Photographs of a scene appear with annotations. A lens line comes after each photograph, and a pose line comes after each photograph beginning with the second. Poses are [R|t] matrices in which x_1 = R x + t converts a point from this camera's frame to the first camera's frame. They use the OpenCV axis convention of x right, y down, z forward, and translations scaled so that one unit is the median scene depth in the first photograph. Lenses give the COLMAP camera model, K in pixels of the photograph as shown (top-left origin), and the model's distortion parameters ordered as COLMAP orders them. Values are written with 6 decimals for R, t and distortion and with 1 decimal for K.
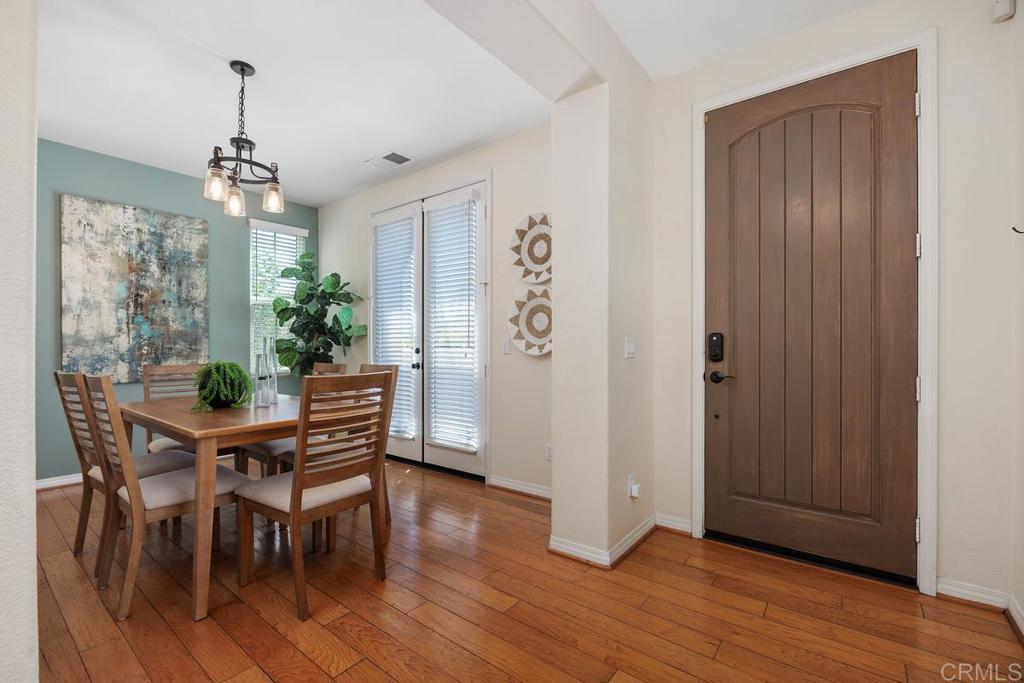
lens RADIAL K [[452.2, 0, 506.3], [0, 452.2, 344.4], [0, 0, 1]] dist [-0.010086, -0.000050]
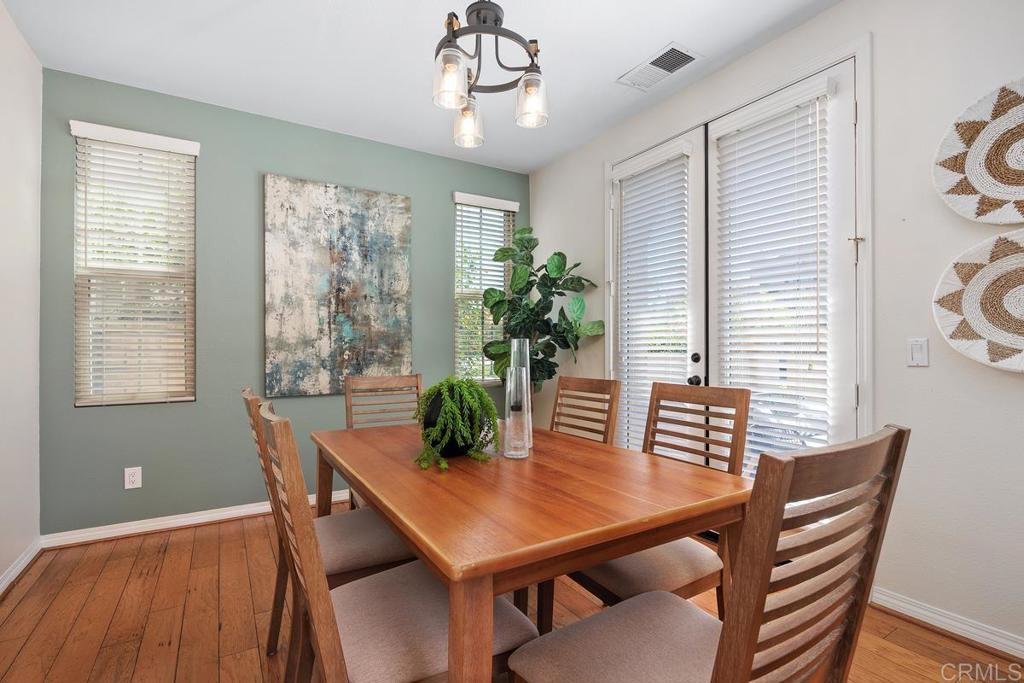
lens RADIAL K [[469.6, 0, 512.0], [0, 469.6, 341.5], [0, 0, 1]] dist [-0.003262, -0.000334]
pose [[0.944549, -0.005494, -0.328323, -0.229311], [0.002705, 0.999956, -0.008952, -0.004190], [0.328358, 0.007567, 0.944523, 0.279606]]
